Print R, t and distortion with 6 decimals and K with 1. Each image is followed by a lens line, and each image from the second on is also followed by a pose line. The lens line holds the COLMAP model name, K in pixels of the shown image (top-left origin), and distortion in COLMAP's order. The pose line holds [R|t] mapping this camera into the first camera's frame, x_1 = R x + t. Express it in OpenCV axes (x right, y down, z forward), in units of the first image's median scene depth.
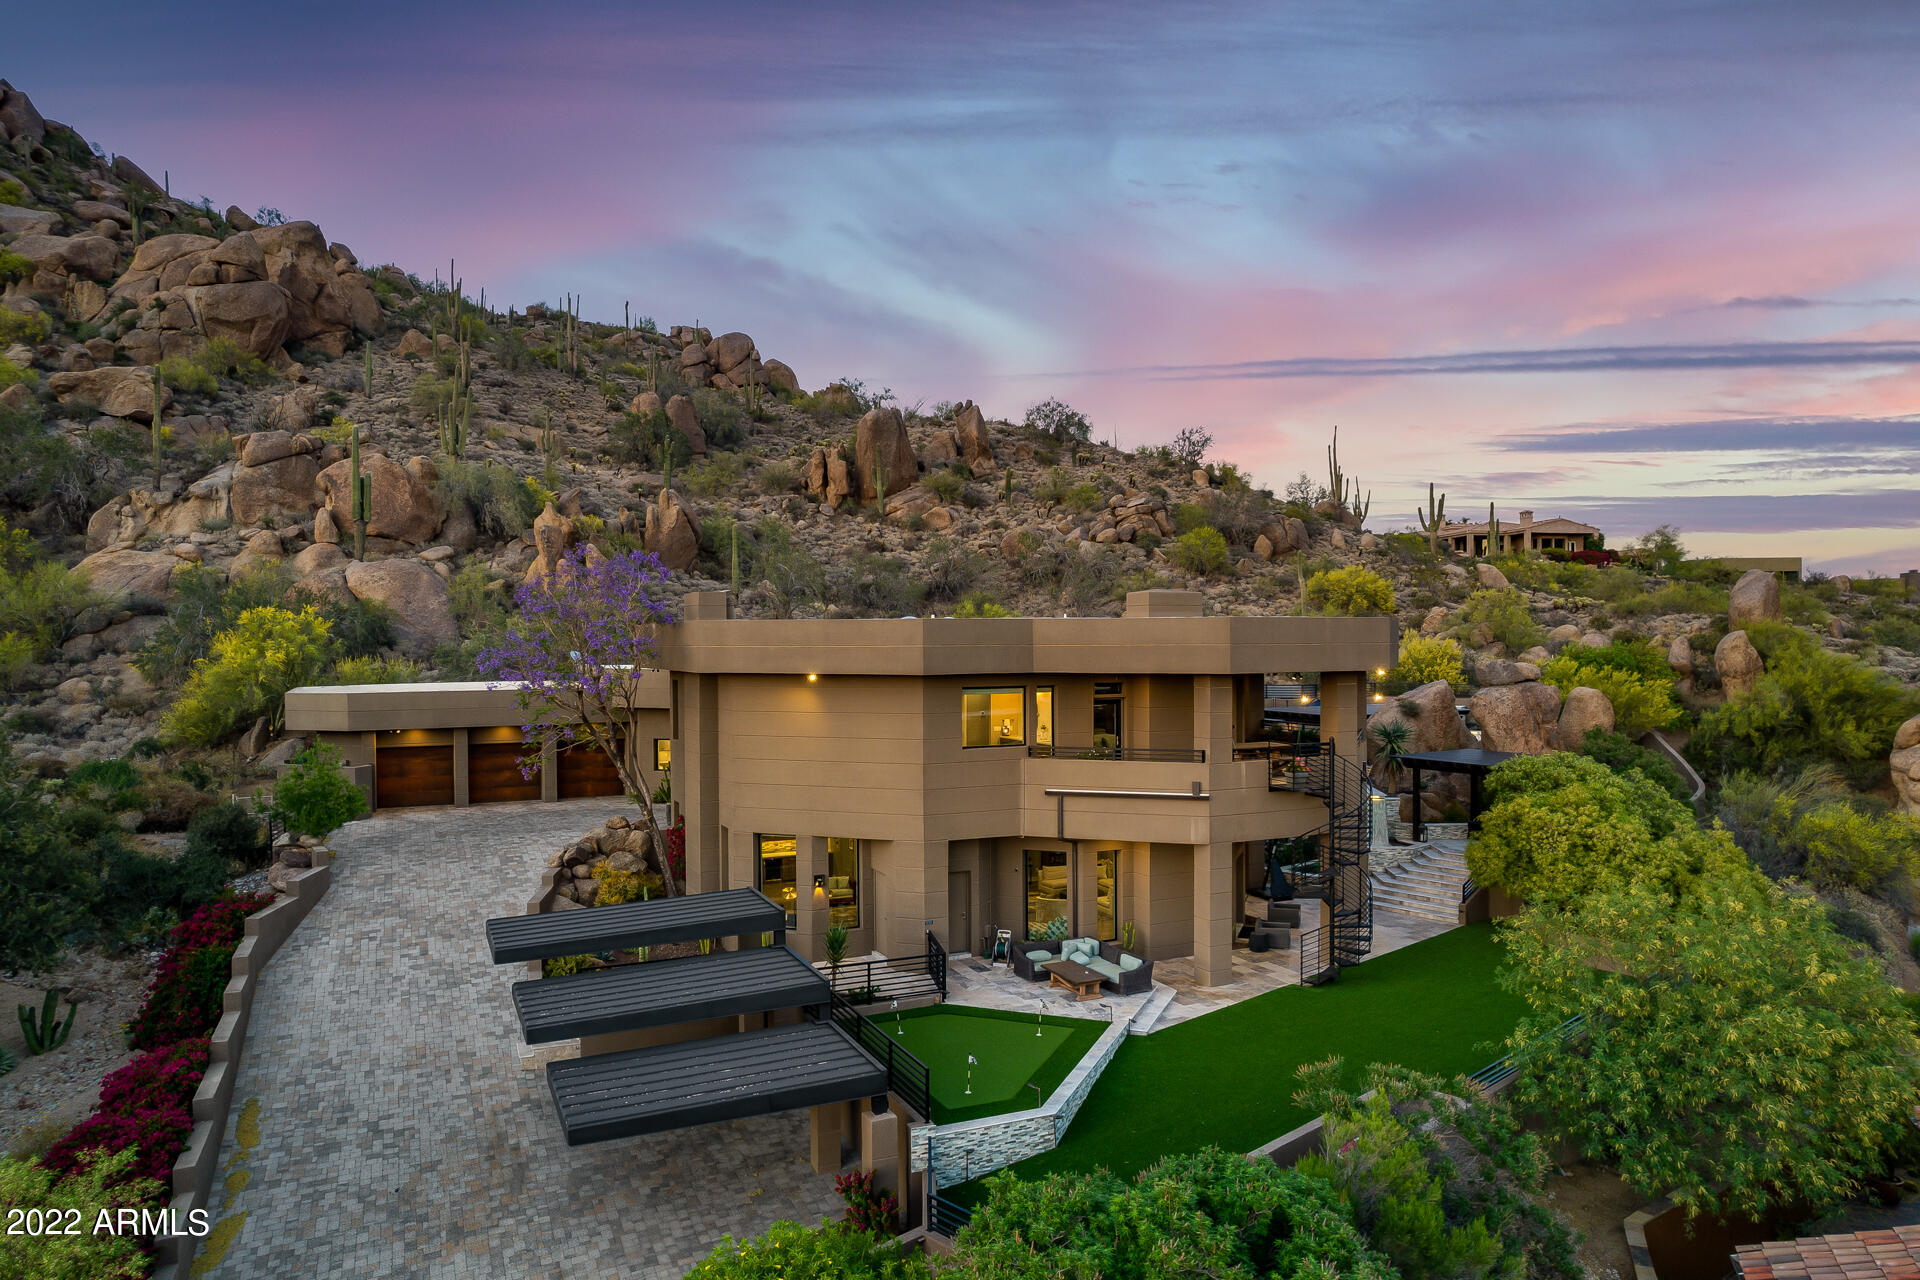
lens RADIAL K [[1242.4, 0, 960.3], [0, 1242.4, 660.5], [0, 0, 1]] dist [-0.091640, 0.085509]
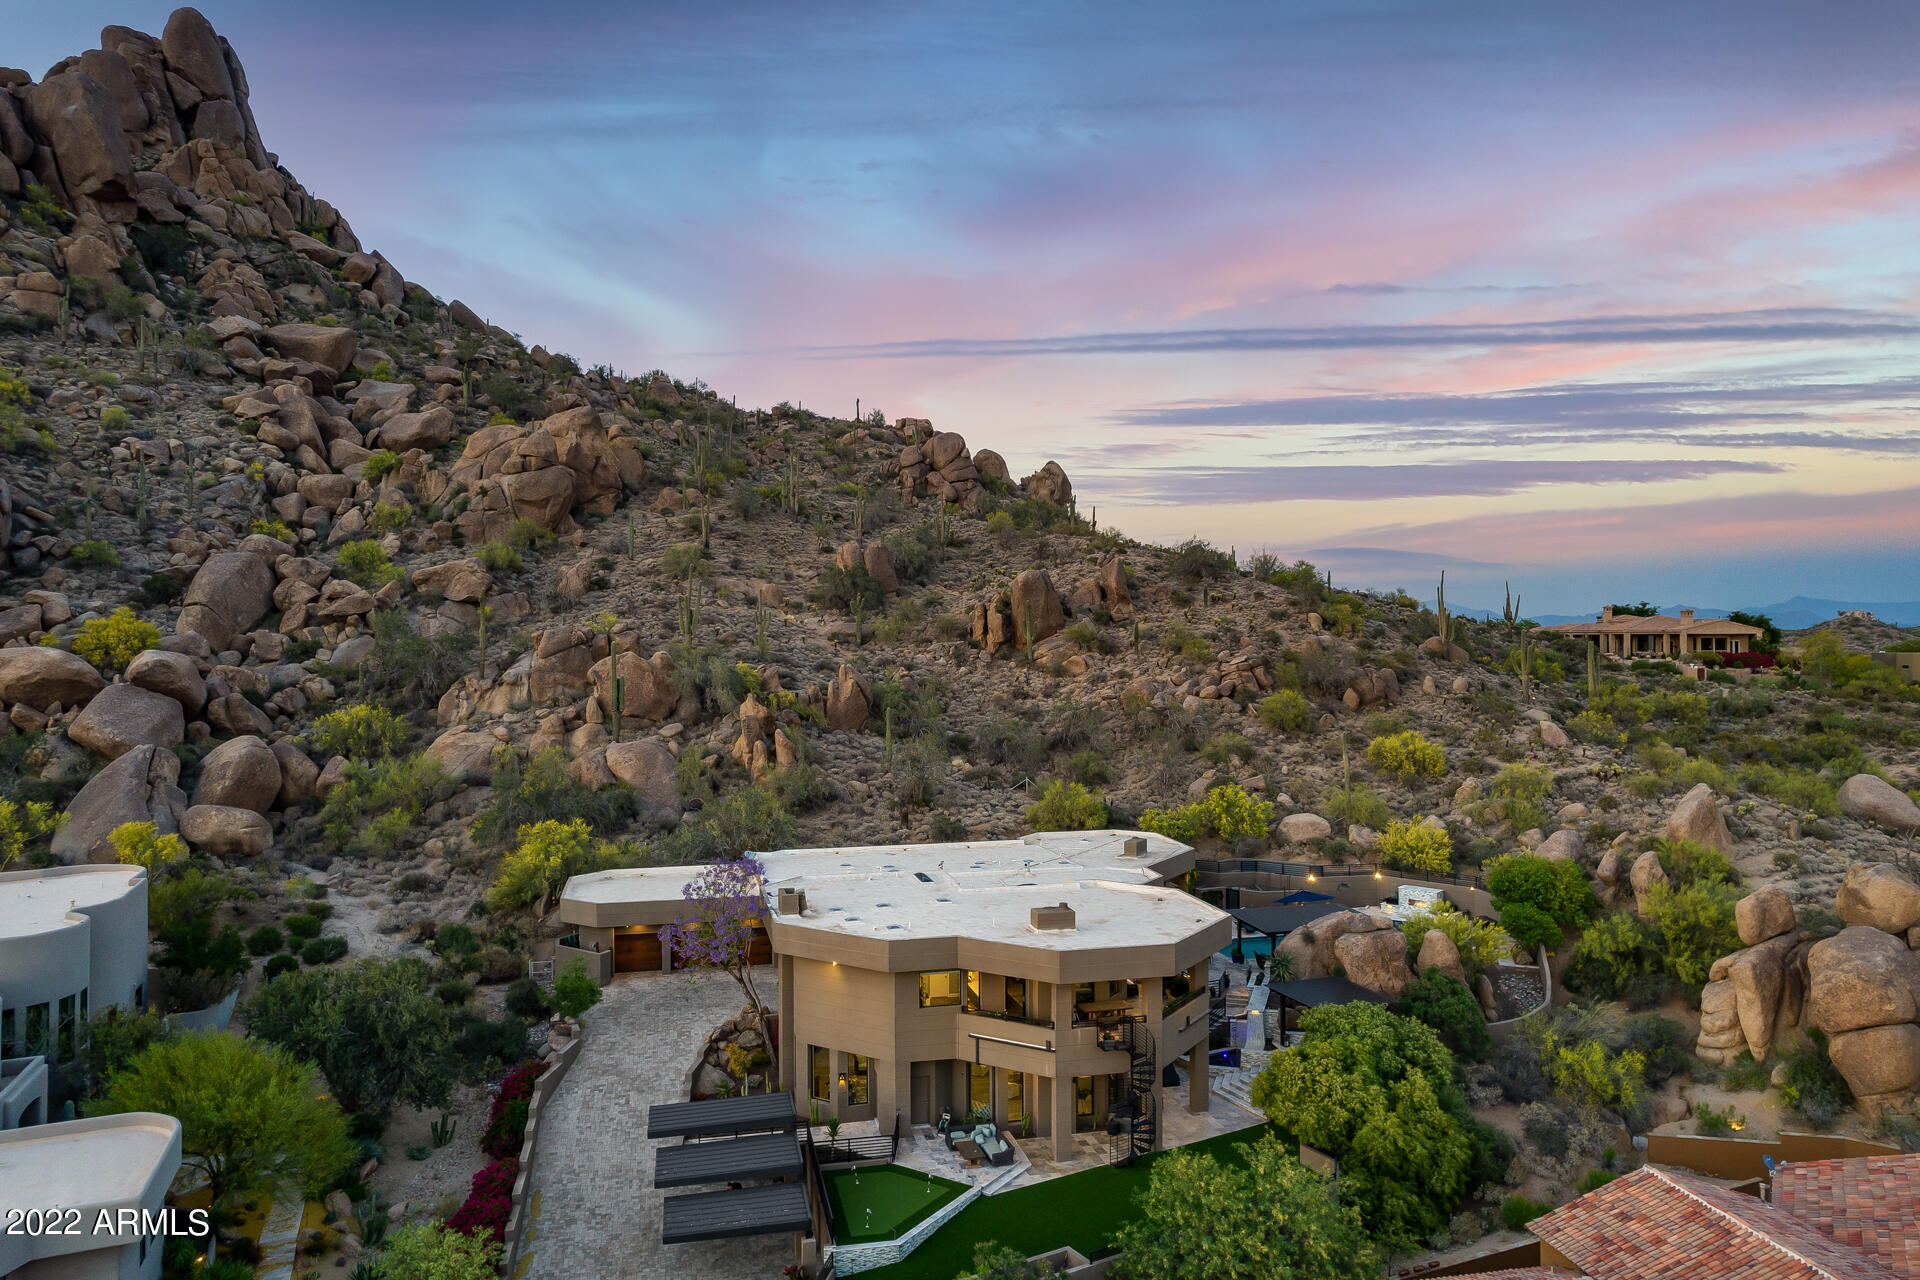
lens RADIAL K [[1249.9, 0, 960.0], [0, 1249.9, 640.0], [0, 0, 1]] dist [-0.074338, 0.063456]
pose [[0.978394, 0.002505, -0.206736, 0.164364], [-0.005250, 0.999905, -0.012732, -0.167174], [0.206685, 0.013542, 0.978314, -0.271862]]
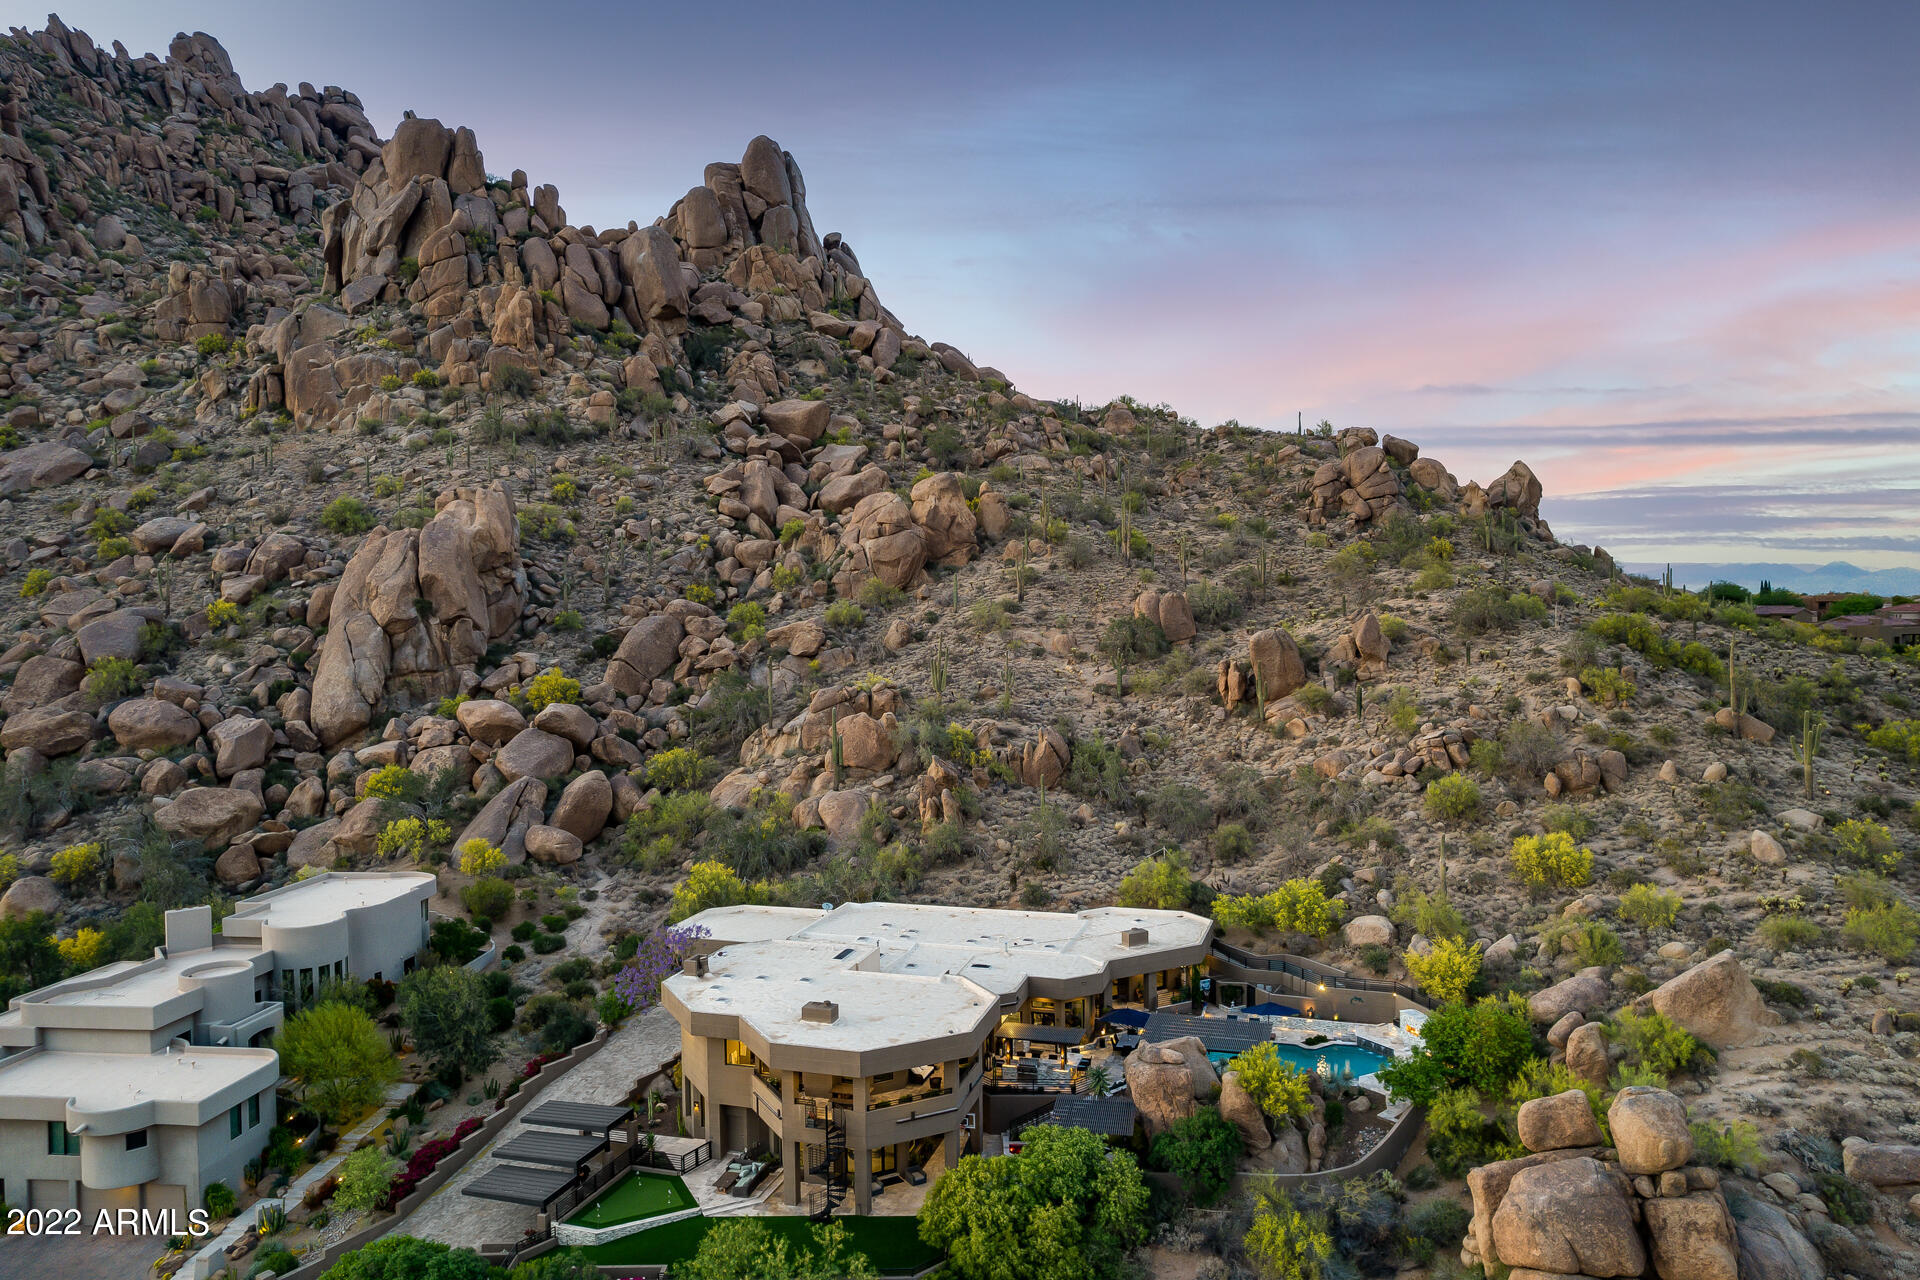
lens RADIAL K [[1244.2, 0, 968.8], [0, 1244.2, 643.4], [0, 0, 1]] dist [-0.076007, 0.062449]
pose [[0.753748, 0.018105, -0.656914, 0.717330], [-0.005684, 0.999763, 0.021033, -0.298367], [0.657139, -0.012120, 0.753672, -0.157056]]
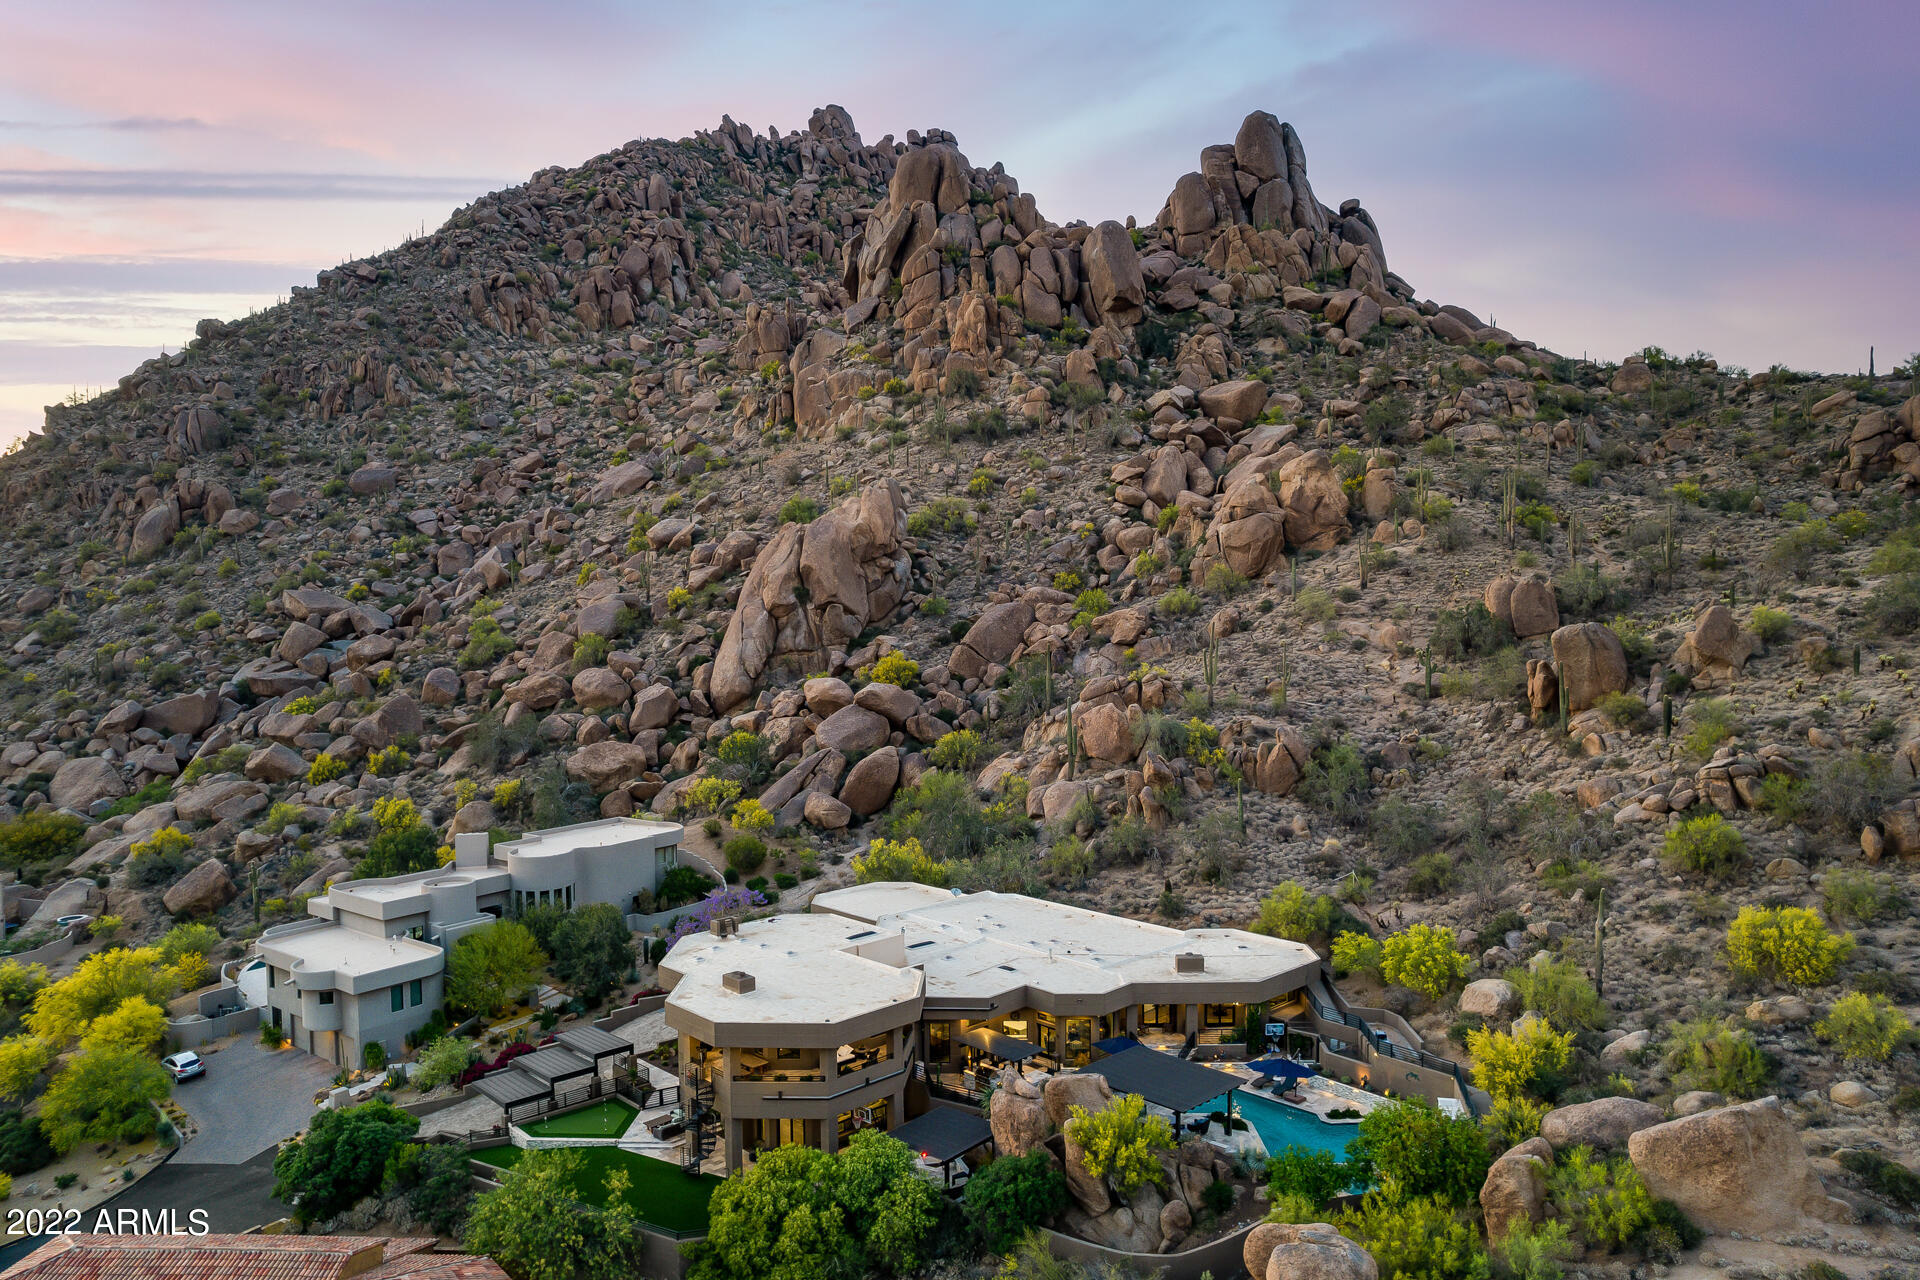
lens RADIAL K [[1244.2, 0, 968.8], [0, 1244.2, 643.4], [0, 0, 1]] dist [-0.076007, 0.062449]
pose [[0.337527, 0.037650, -0.940563, 0.980642], [-0.010217, 0.999287, 0.036334, -0.305114], [0.941260, -0.002654, 0.337671, 0.278949]]
